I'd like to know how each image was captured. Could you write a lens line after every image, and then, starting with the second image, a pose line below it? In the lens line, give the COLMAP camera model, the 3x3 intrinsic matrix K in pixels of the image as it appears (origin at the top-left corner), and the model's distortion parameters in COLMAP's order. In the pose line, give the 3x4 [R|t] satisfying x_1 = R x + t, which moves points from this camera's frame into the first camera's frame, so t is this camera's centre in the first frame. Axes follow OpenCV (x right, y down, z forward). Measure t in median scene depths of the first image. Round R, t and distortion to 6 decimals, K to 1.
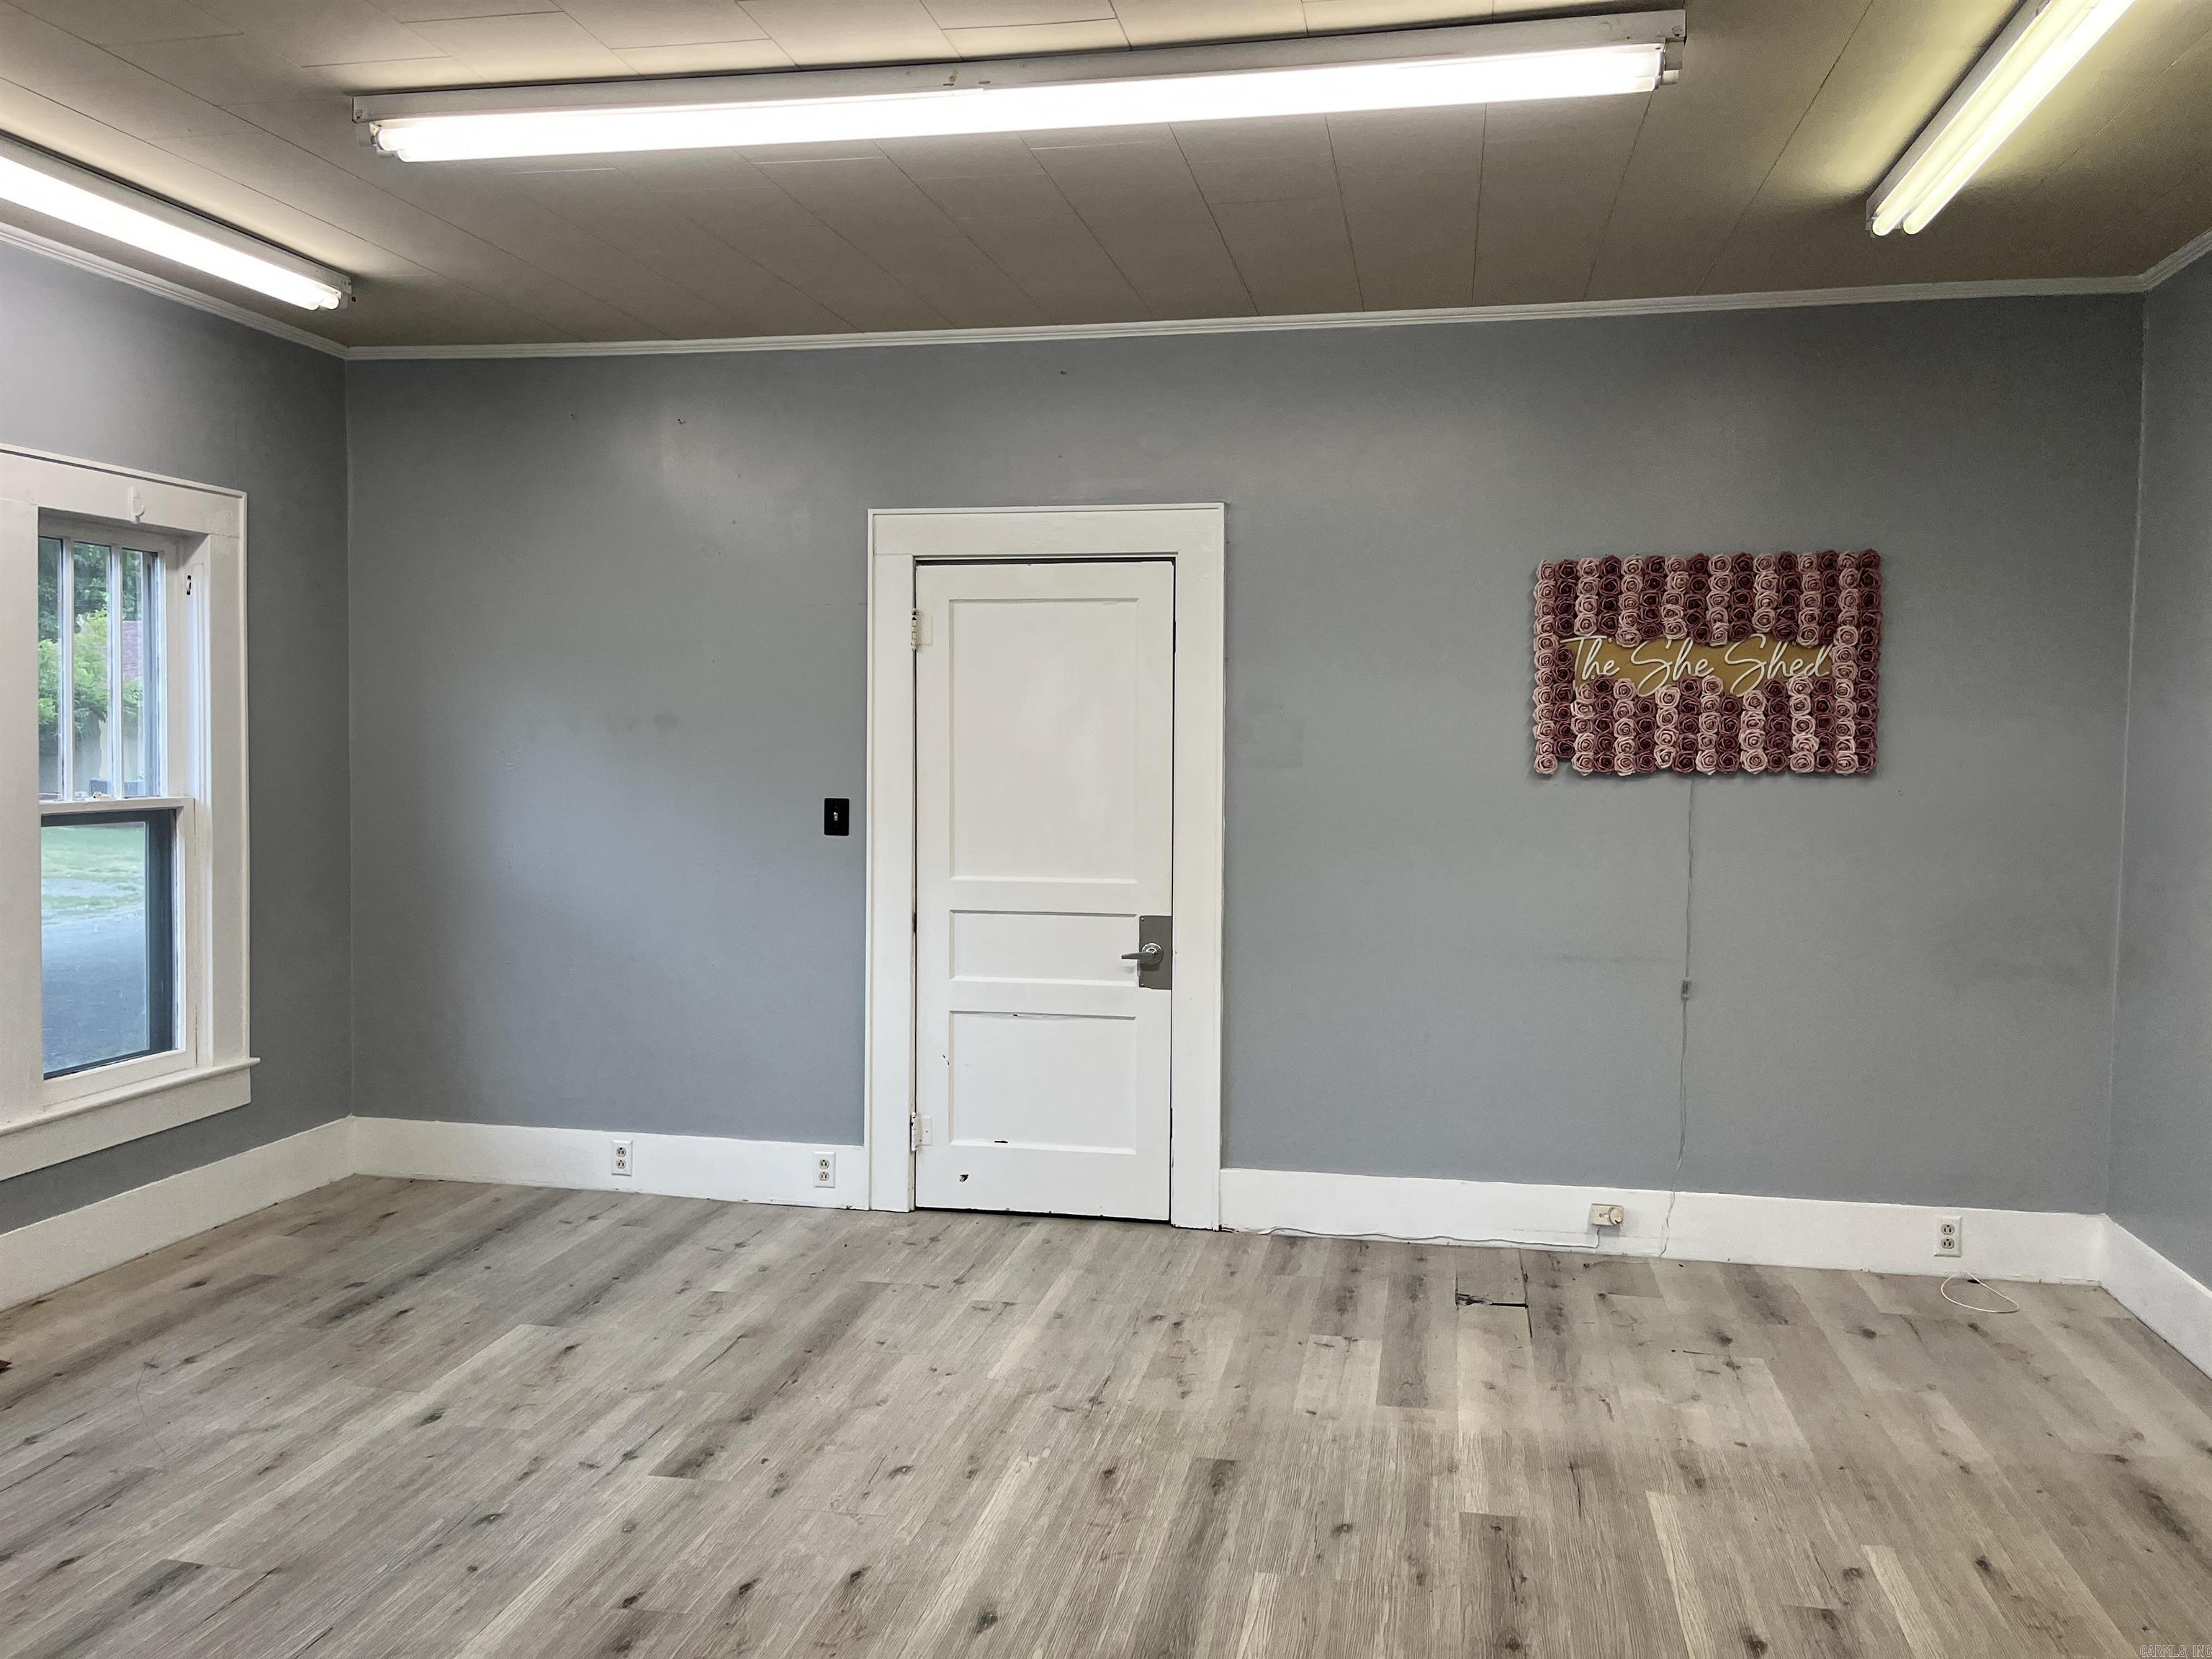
lens RADIAL K [[1678.6, 0, 1113.6], [0, 1678.6, 831.9], [0, 0, 1]] dist [0.068197, -0.093739]
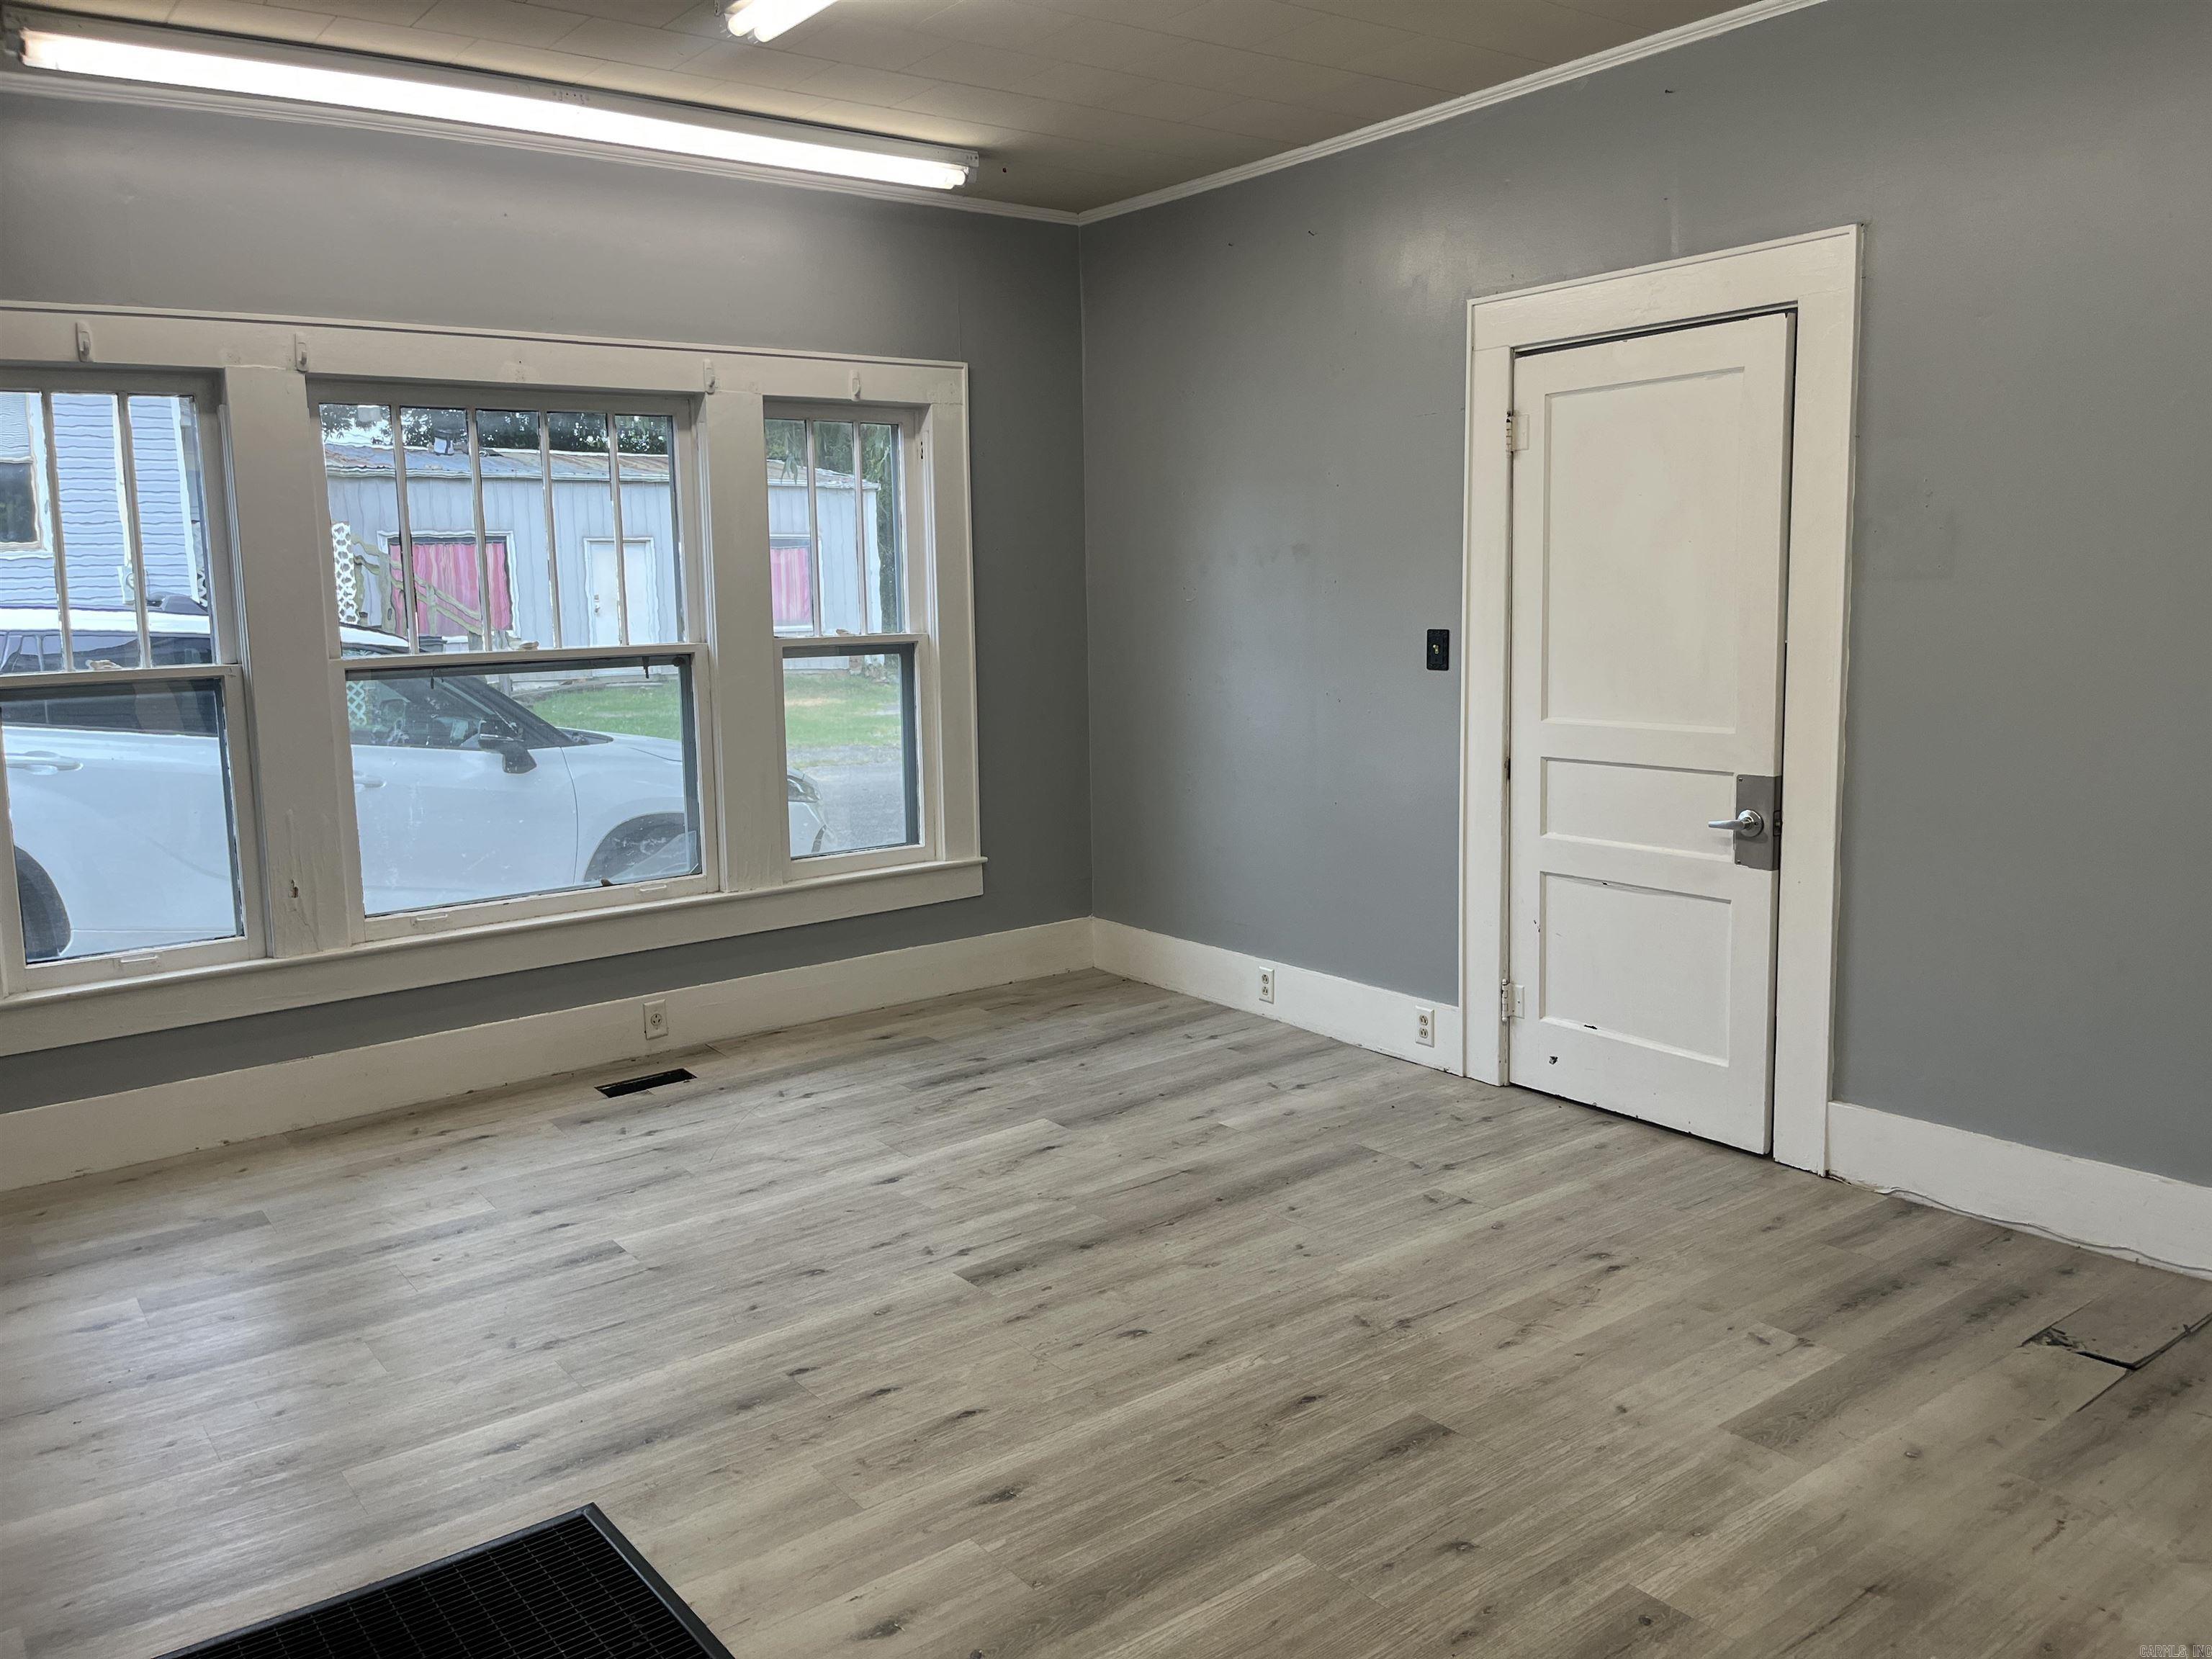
lens RADIAL K [[1678.6, 0, 1120.0], [0, 1678.6, 813.8], [0, 0, 1]] dist [0.068197, -0.093739]
pose [[0.751464, 0.065706, -0.656495, 0.383983], [-0.006508, 0.995719, 0.092208, -0.004363], [0.659743, -0.065019, 0.748674, 0.235885]]
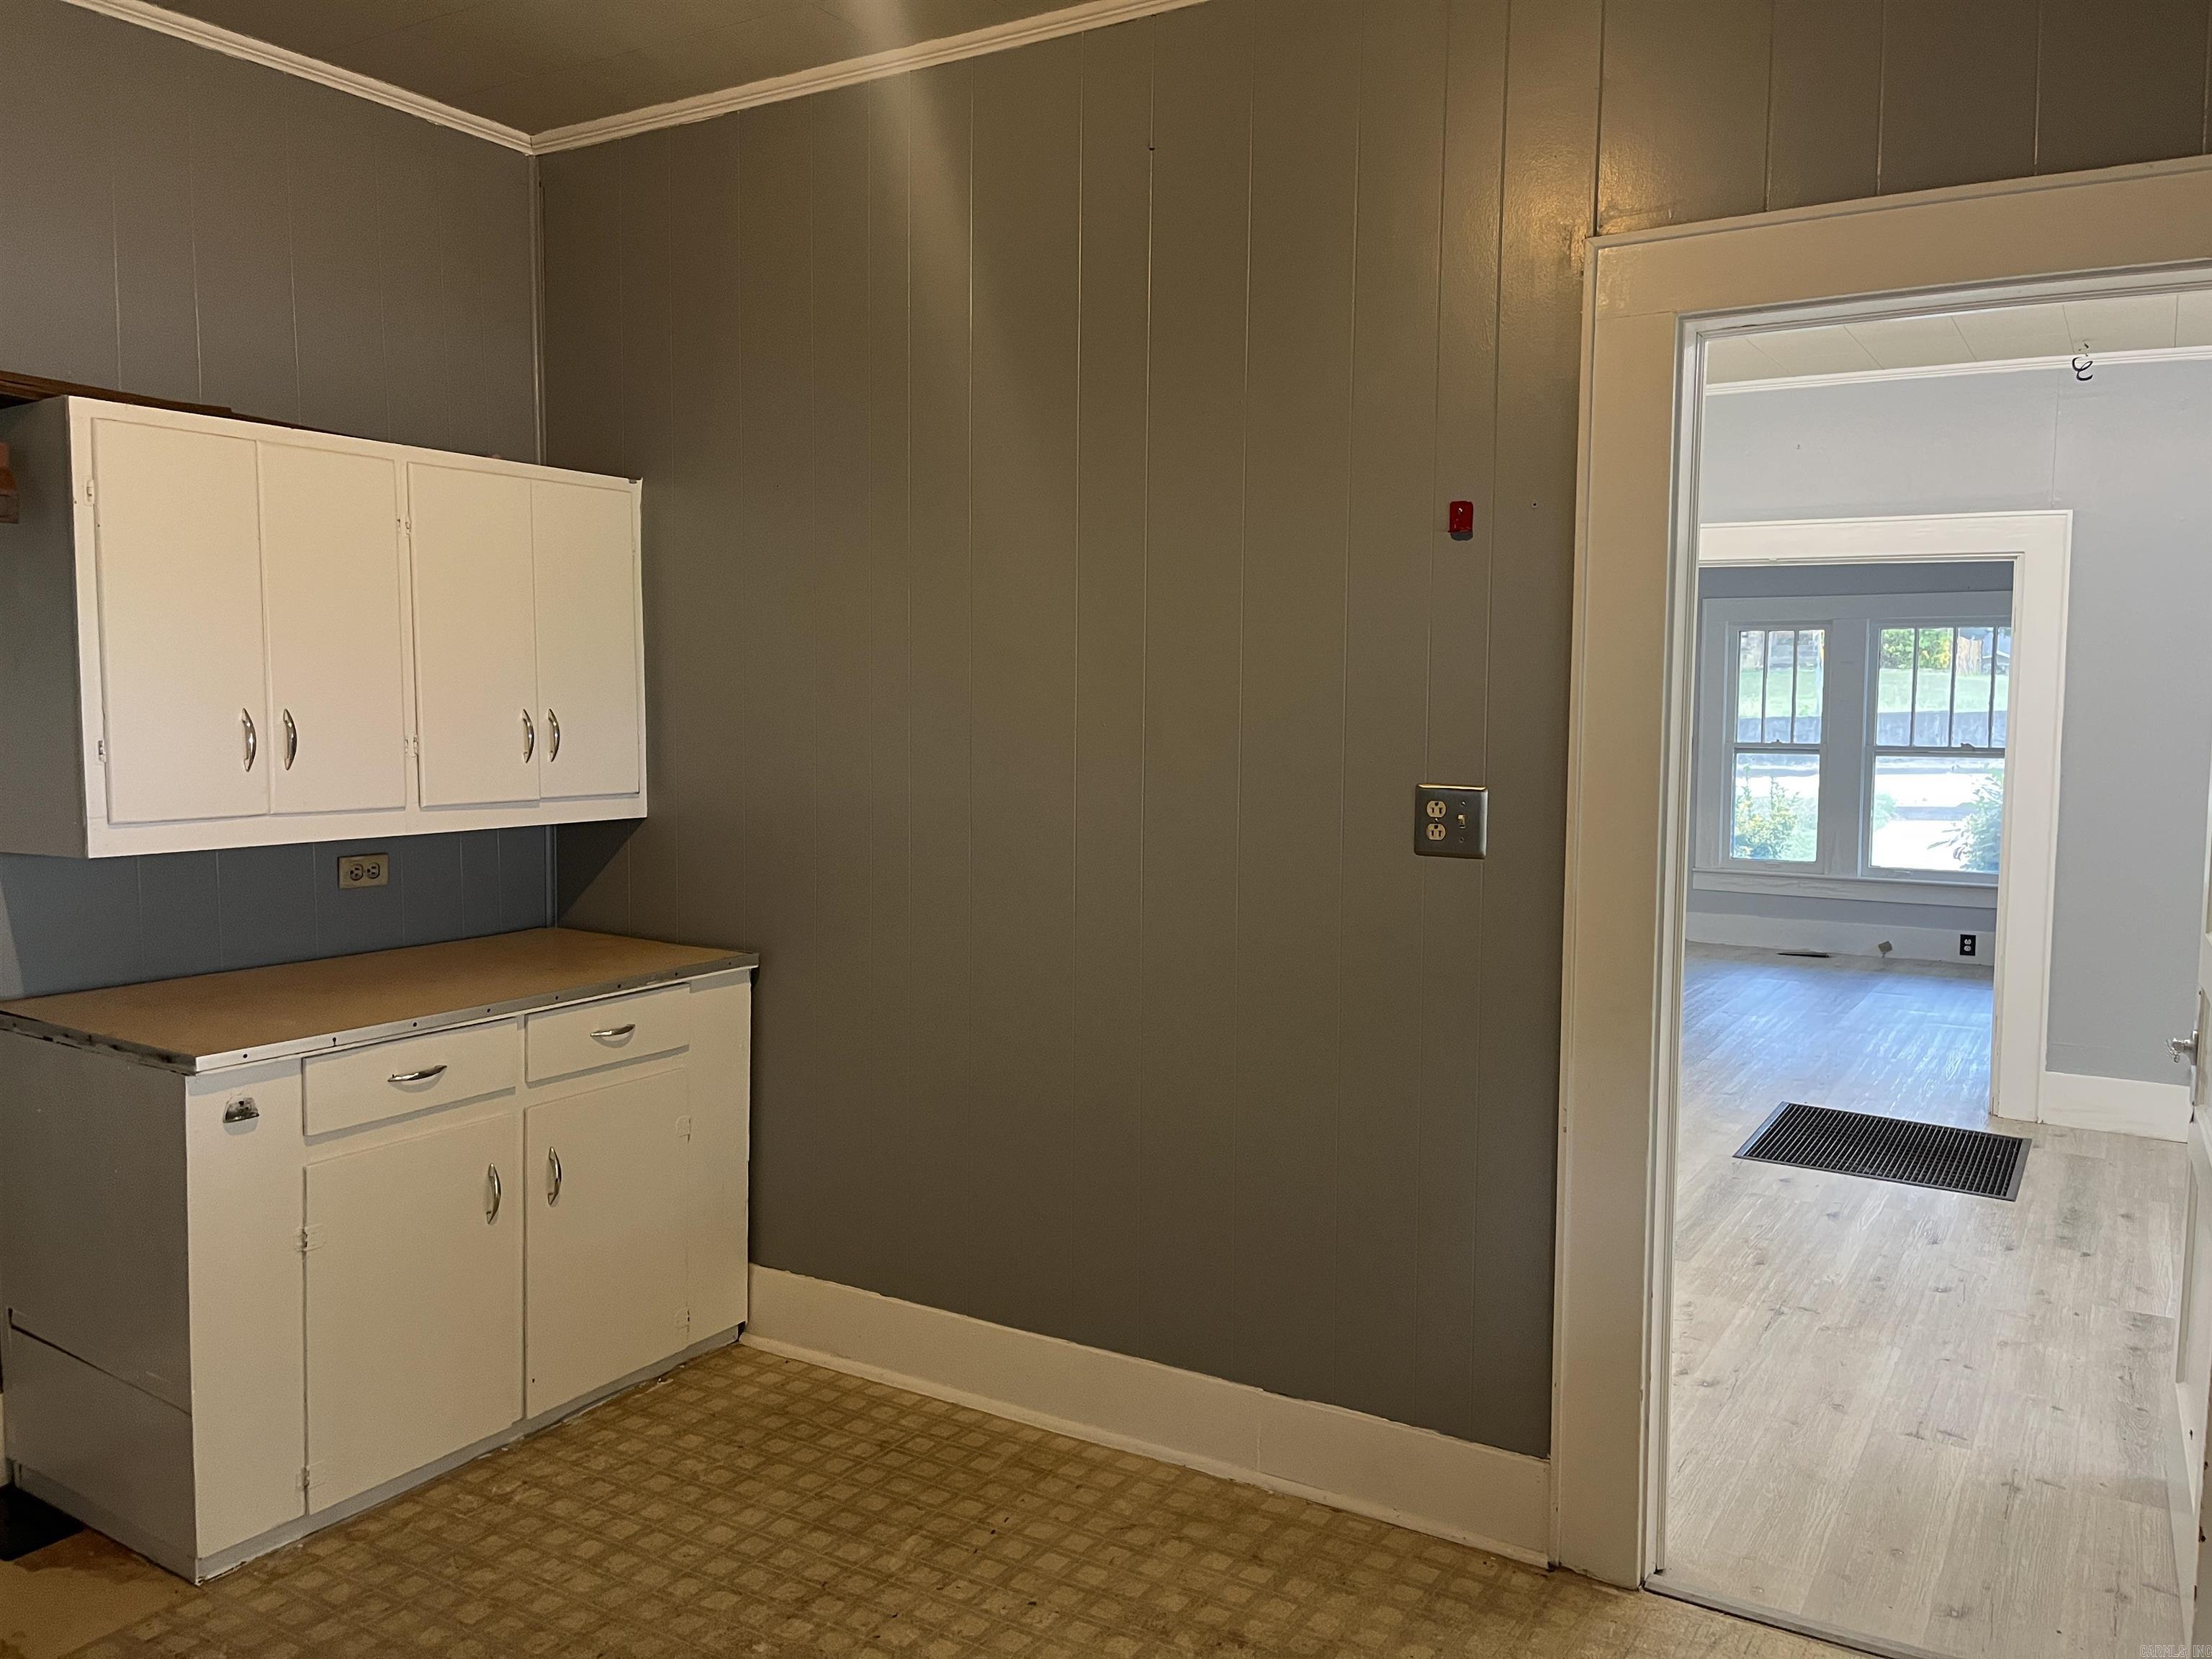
lens RADIAL K [[1678.6, 0, 1095.7], [0, 1678.6, 820.8], [0, 0, 1]] dist [0.068197, -0.093739]
pose [[-0.937448, -0.045134, 0.345187, 0.032648], [-0.003545, 0.992746, 0.120175, -0.087431], [-0.348107, 0.111435, -0.930808, 1.866954]]
